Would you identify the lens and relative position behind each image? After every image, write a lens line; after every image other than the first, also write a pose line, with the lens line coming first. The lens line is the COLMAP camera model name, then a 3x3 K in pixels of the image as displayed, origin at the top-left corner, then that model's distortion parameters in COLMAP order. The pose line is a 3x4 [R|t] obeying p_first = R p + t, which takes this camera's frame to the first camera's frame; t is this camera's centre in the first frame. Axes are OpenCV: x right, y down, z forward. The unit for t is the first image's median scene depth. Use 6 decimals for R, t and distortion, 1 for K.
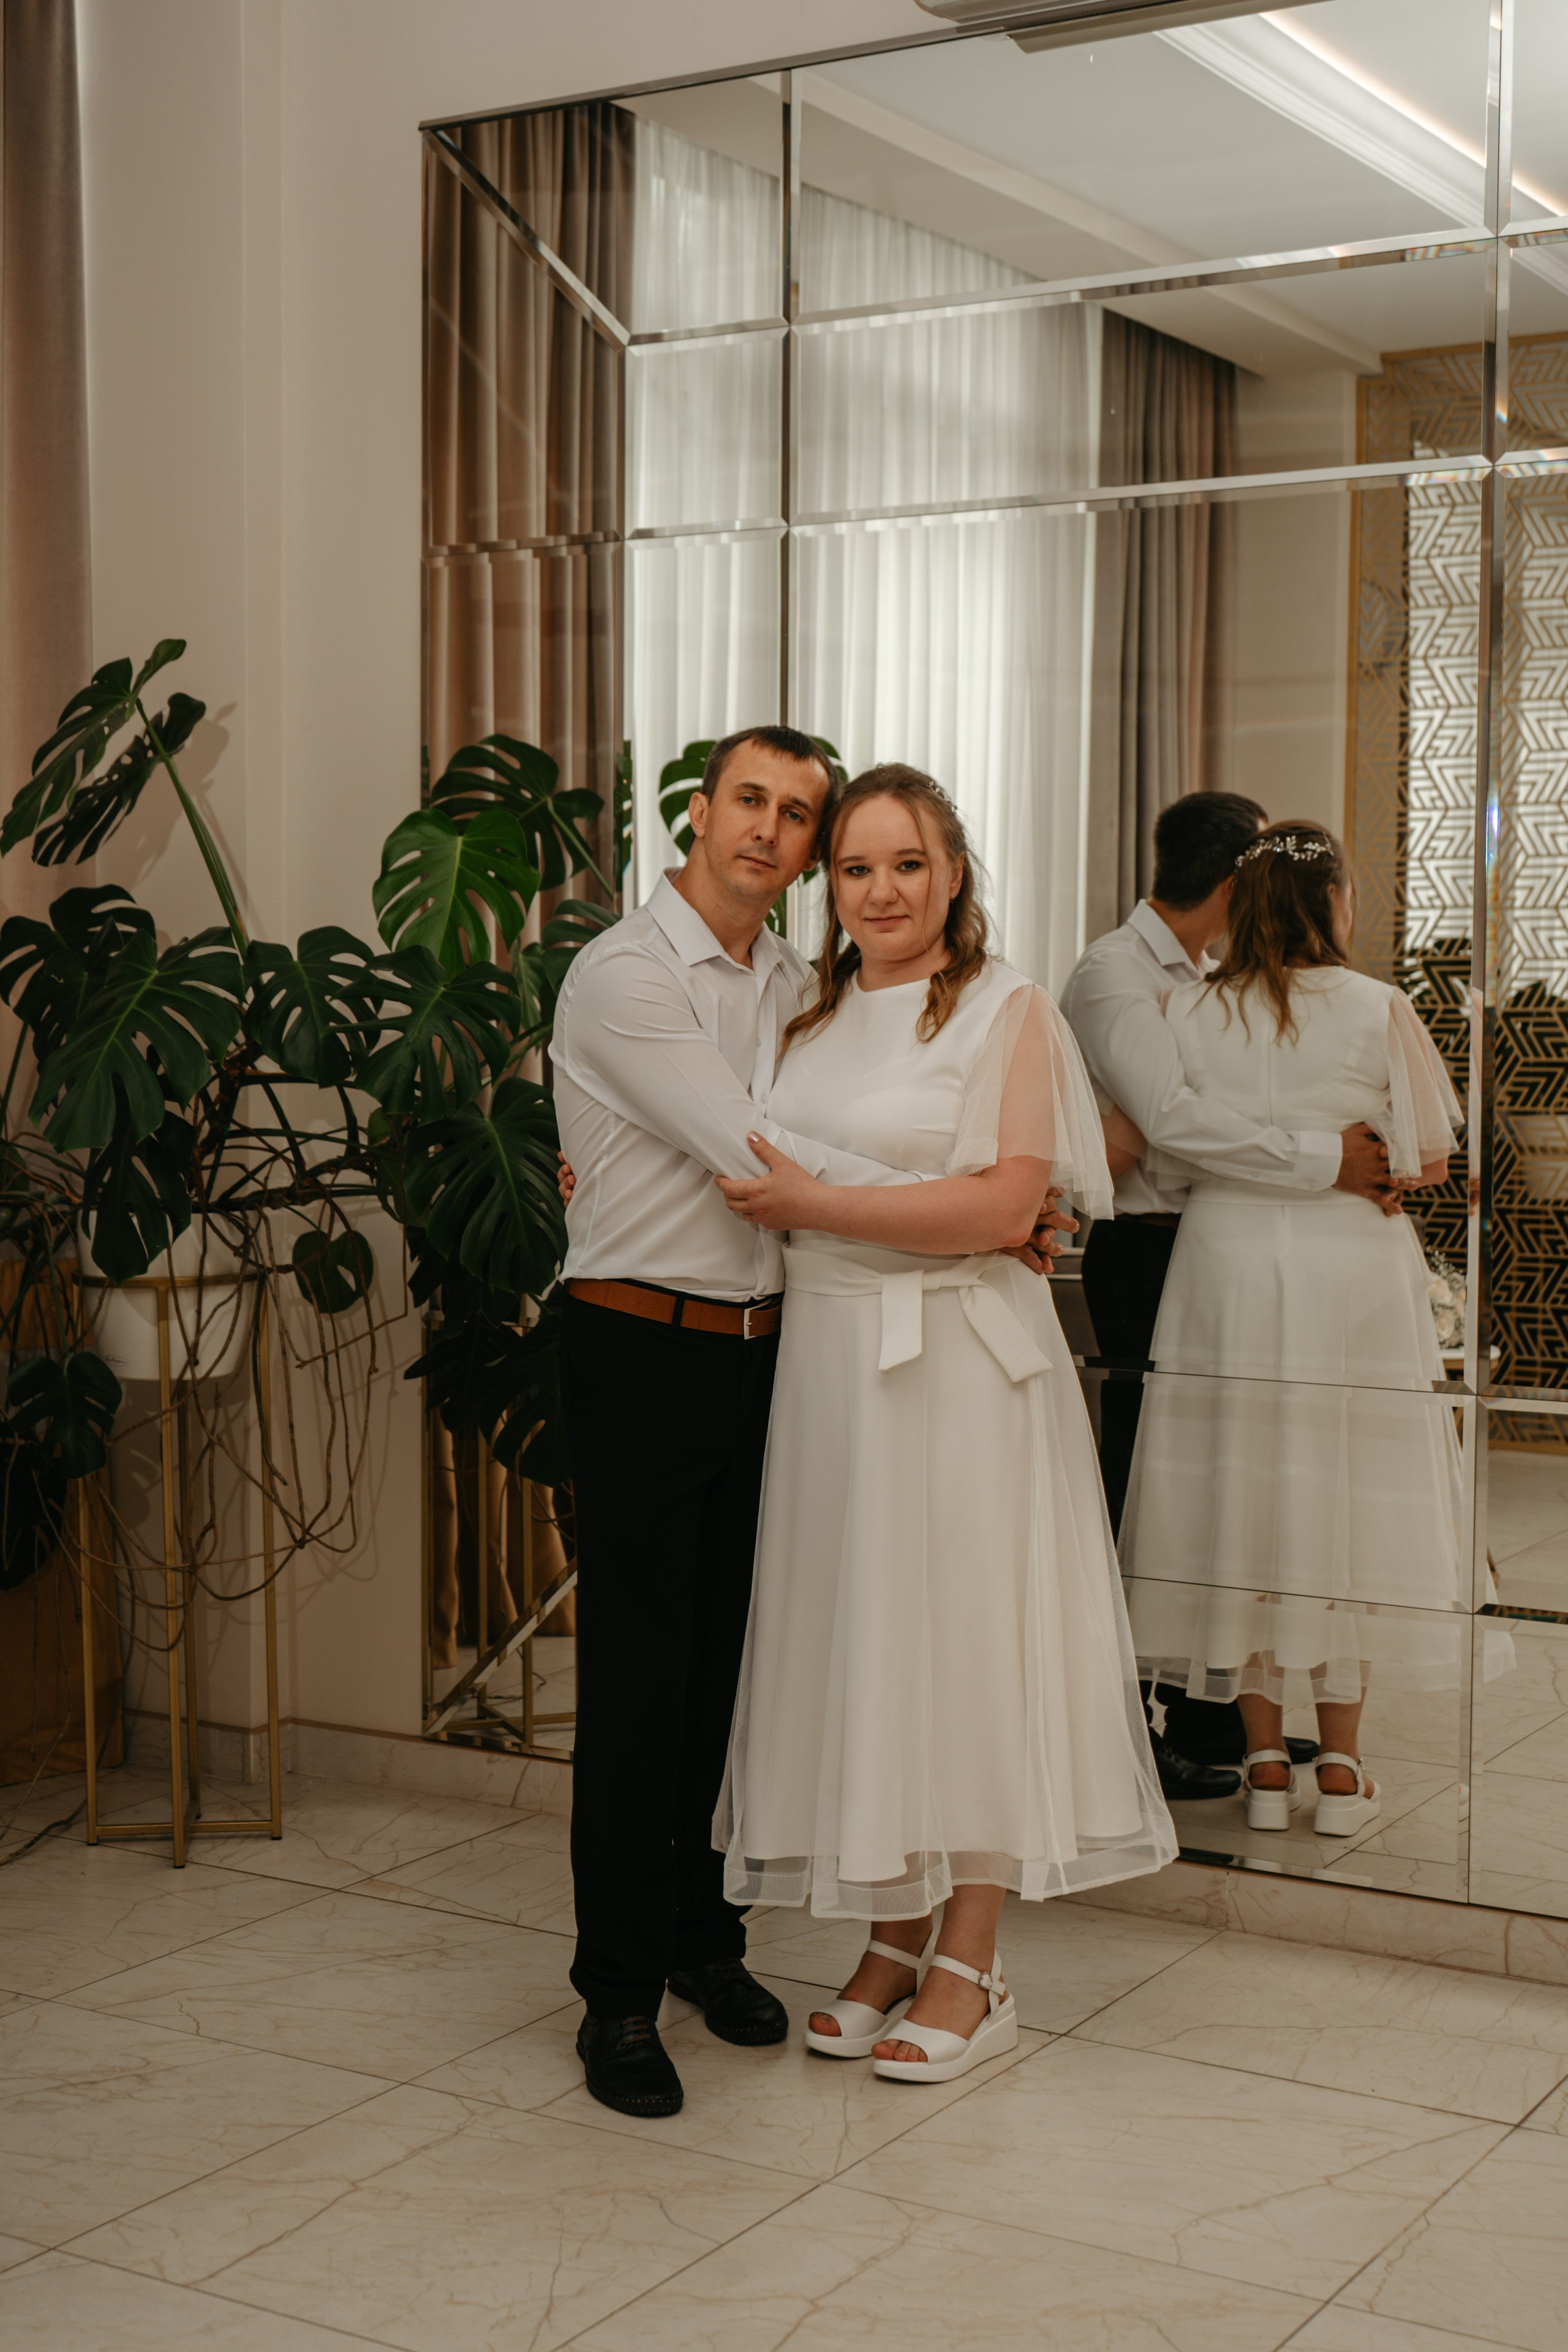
lens RADIAL K [[3107.1, 0, 773.4], [0, 3107.1, 1164.1], [0, 0, 1]] dist [0.007601, 0.000000]
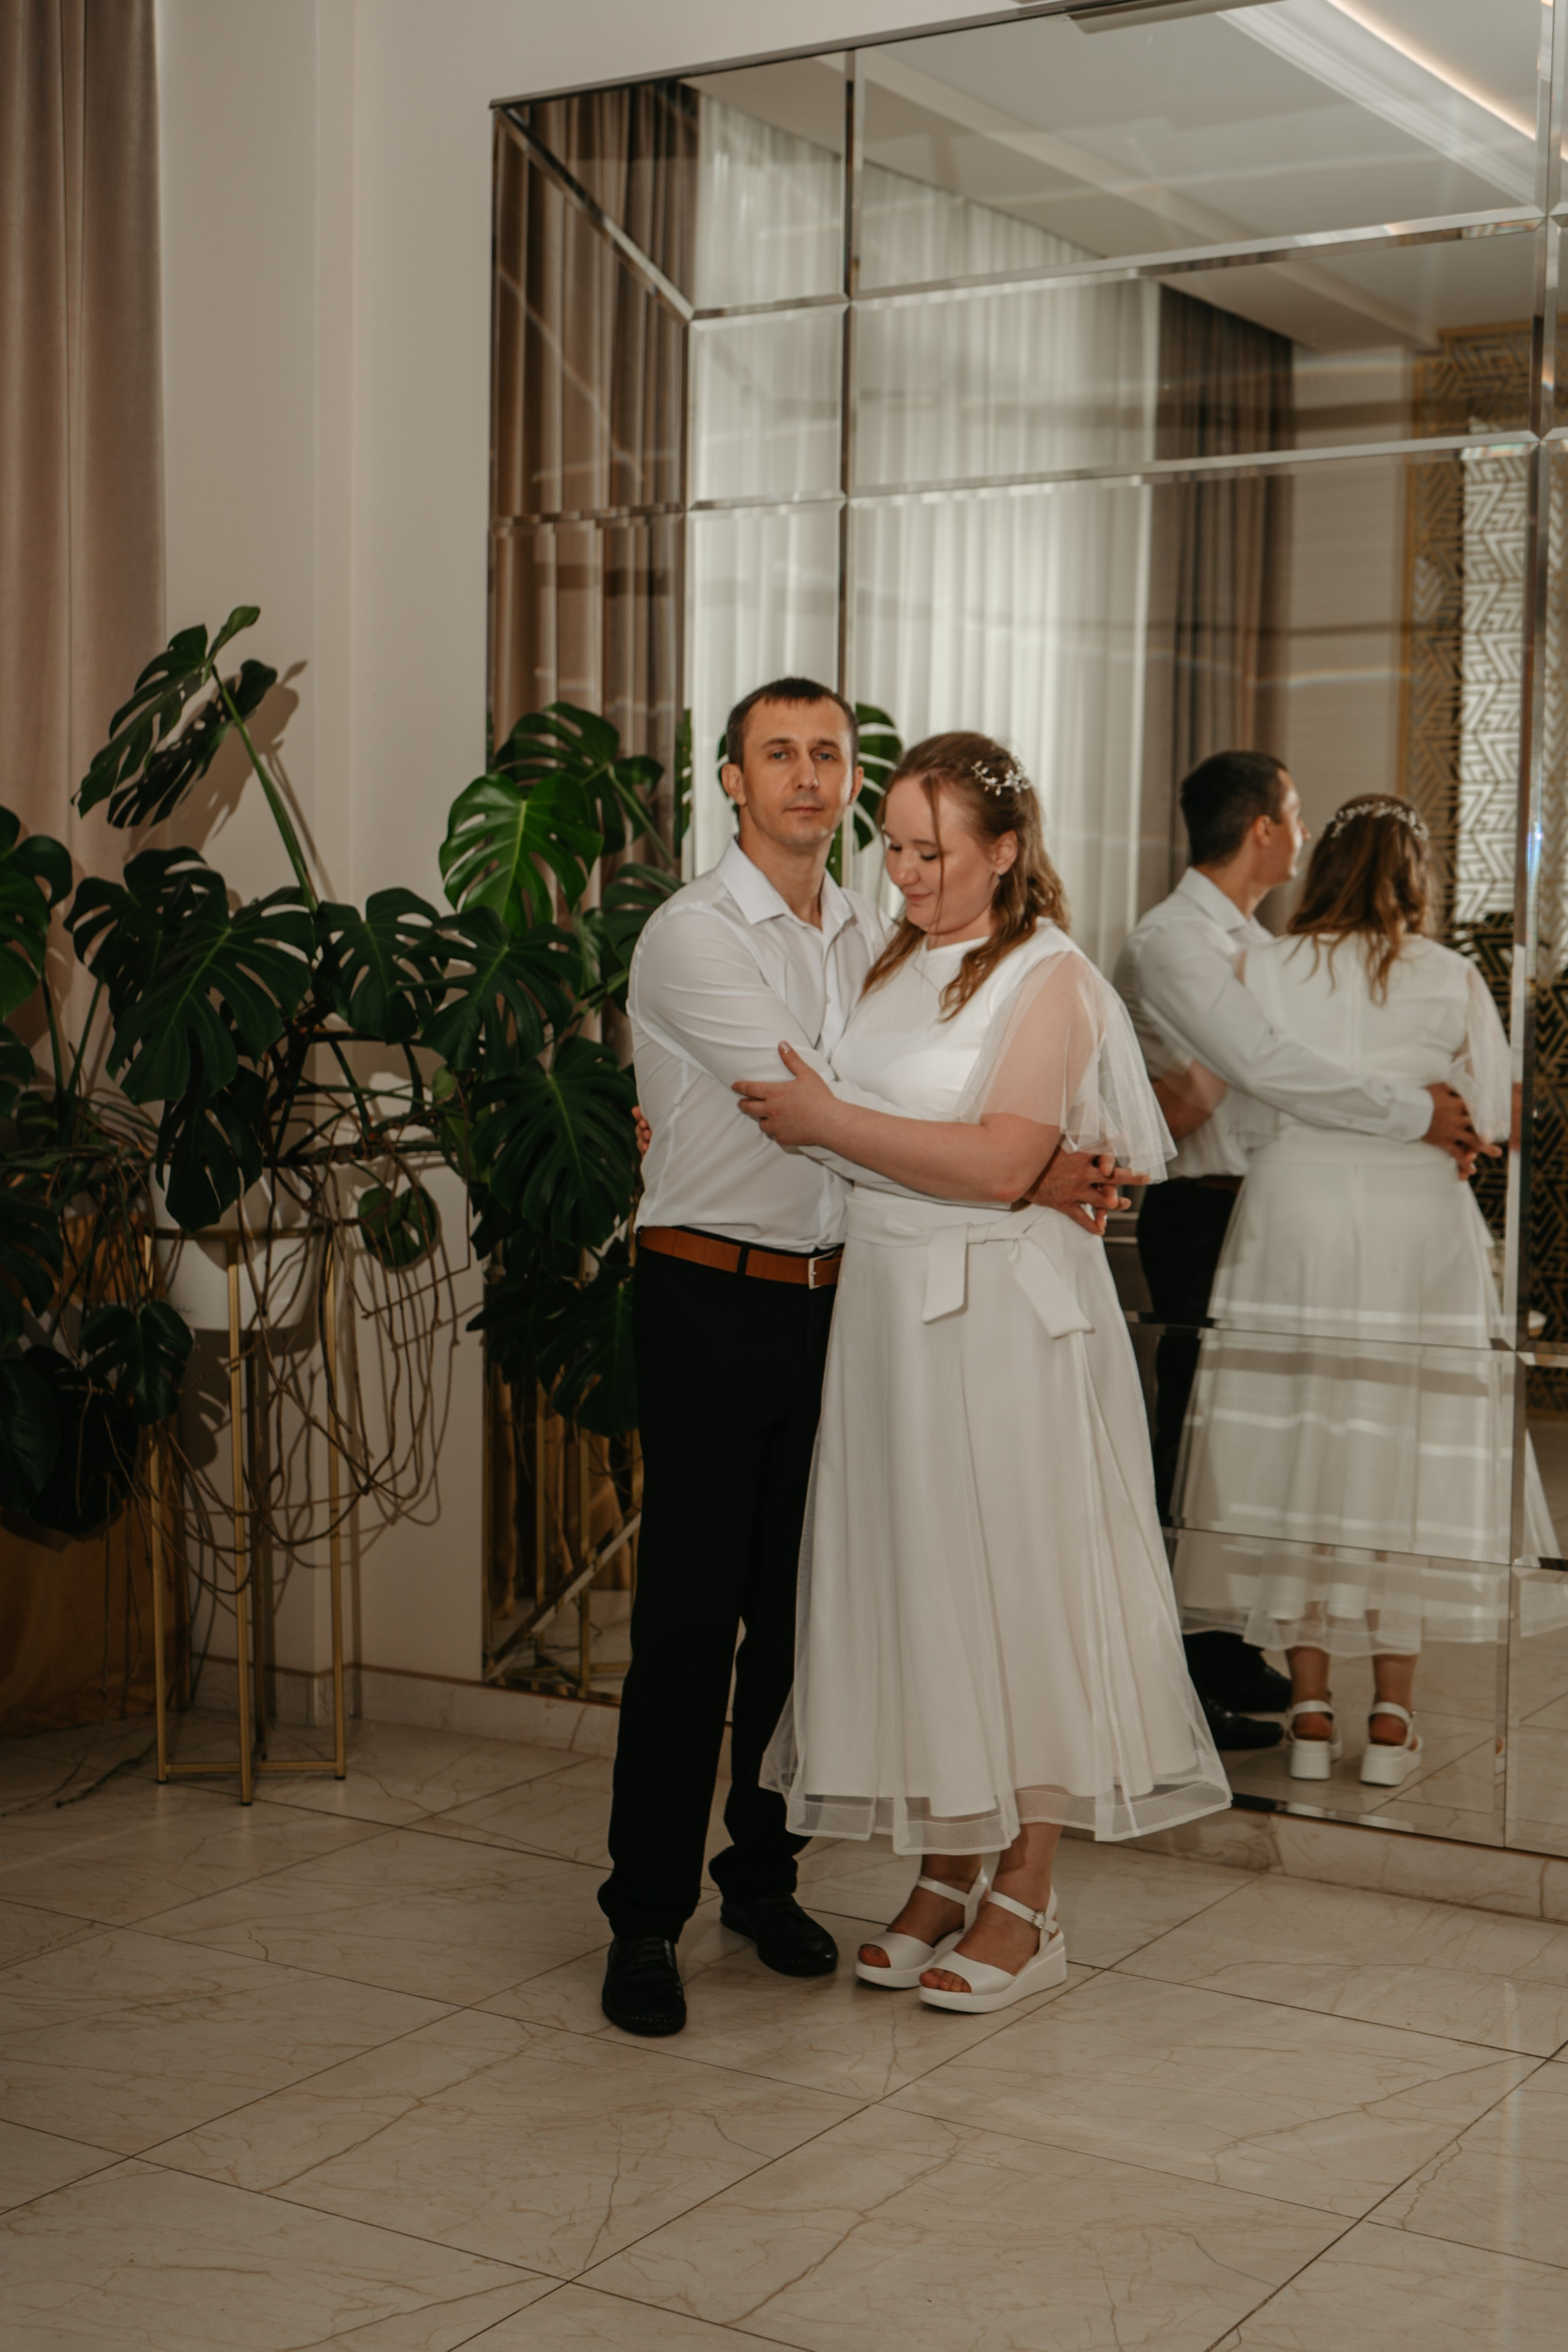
lens RADIAL K [[3107.1, 0, 774.5], [0, 3107.1, 1173.5], [0, 0, 1]] dist [0.007601, 0.000000]
pose [[0.999855, 0.006396, -0.015799, -0.001723], [-0.006225, 0.999922, 0.010837, 0.005590], [0.015867, -0.010737, 0.999816, -0.022275]]
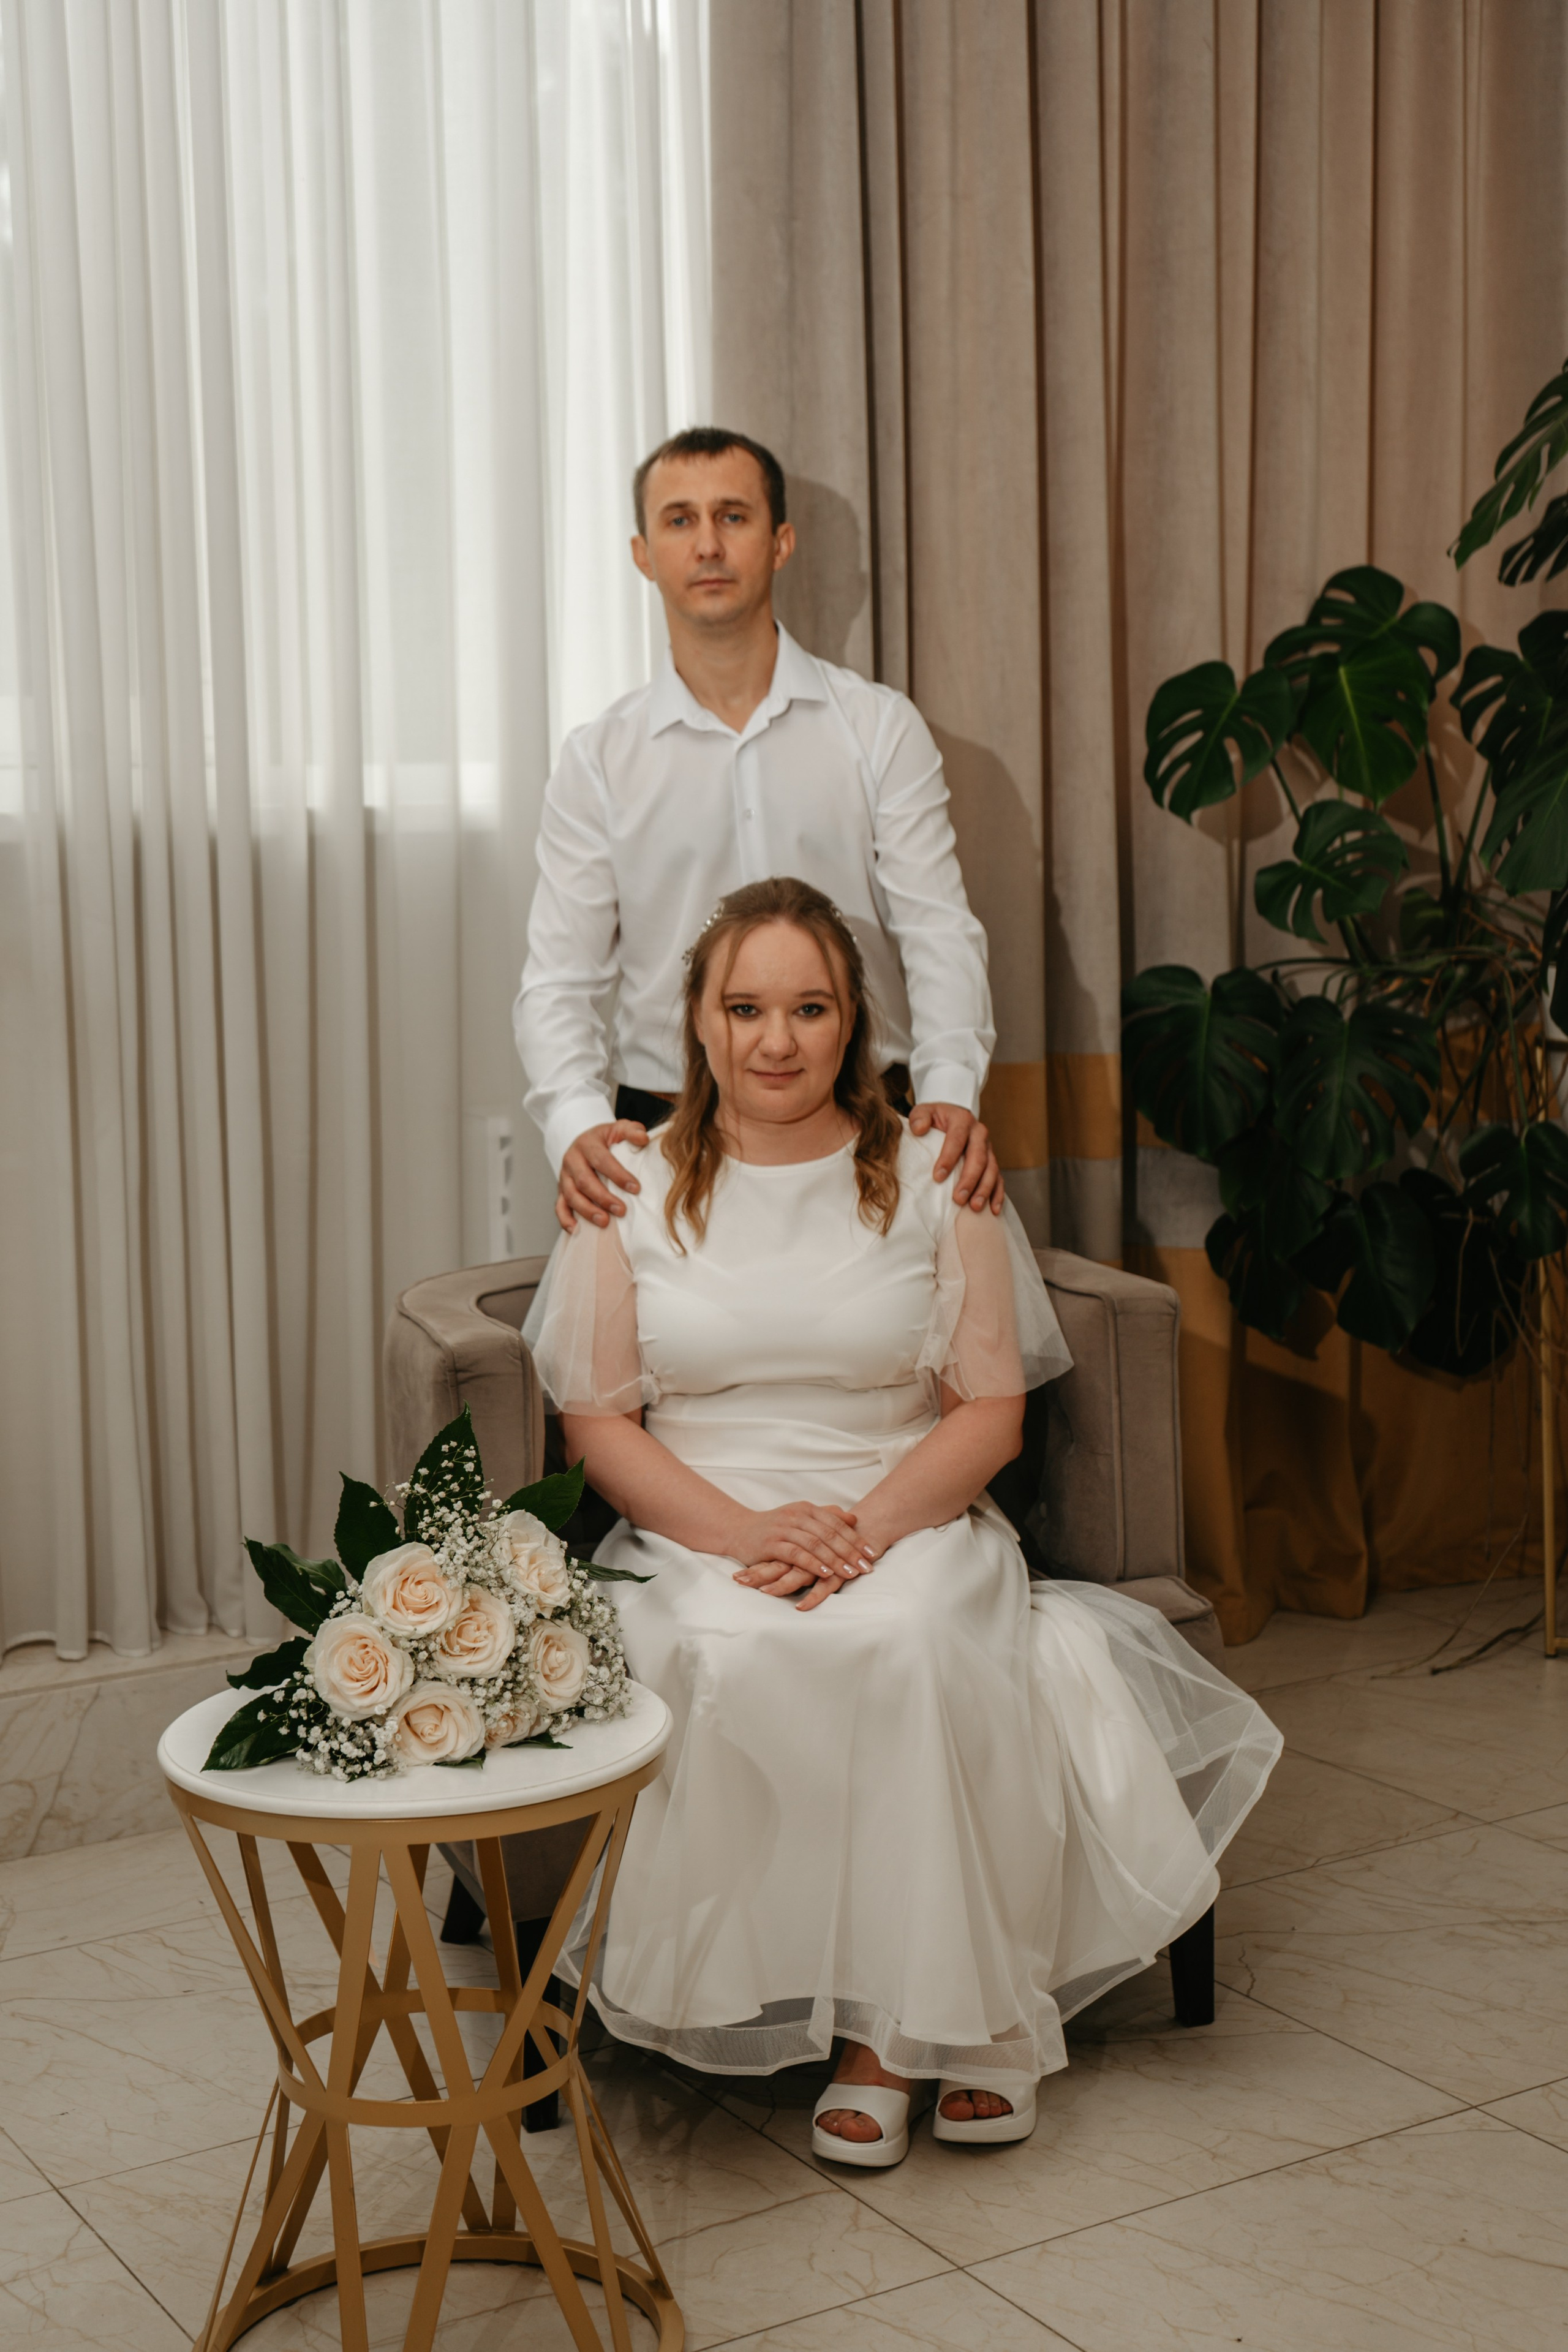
lens RADIAL K [[3107.1, 0, 766.3], [0, 3107.1, 1168.8], [0, 0, 1]] dist [0.007601, 0.000000]
pose [[0.887050, 0.029742, -0.460715, -0.004502], [0.002632, 0.997581, 0.069468, 0.010114], [0.461667, -0.062834, 0.884825, 0.088726]]
